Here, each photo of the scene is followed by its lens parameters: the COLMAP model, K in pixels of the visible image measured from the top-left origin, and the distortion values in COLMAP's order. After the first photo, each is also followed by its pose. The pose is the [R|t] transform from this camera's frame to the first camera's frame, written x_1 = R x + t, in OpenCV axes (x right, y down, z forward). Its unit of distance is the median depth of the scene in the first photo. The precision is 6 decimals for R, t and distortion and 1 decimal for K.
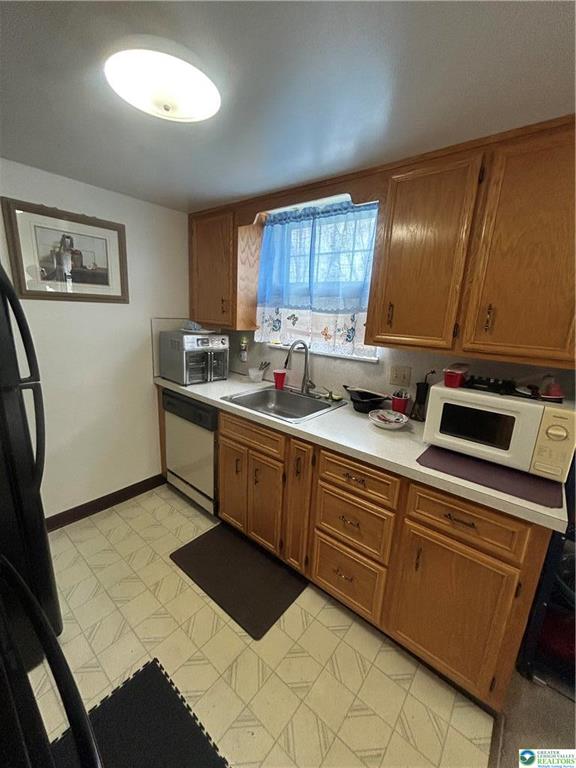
lens RADIAL K [[307.5, 0, 288.0], [0, 307.5, 384.0], [0, 0, 1]] dist [0.000091, 0.000032]
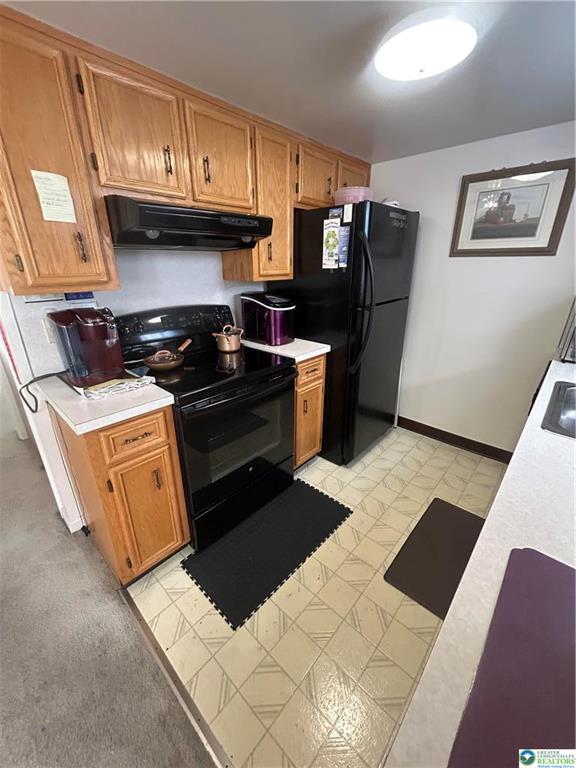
lens RADIAL K [[307.5, 0, 288.0], [0, 307.5, 384.0], [0, 0, 1]] dist [0.000091, 0.000032]
pose [[-0.046657, 0.325853, -0.944268, 0.673954], [-0.238635, 0.914291, 0.327300, -0.046837], [0.969988, 0.240607, 0.035102, 0.462690]]
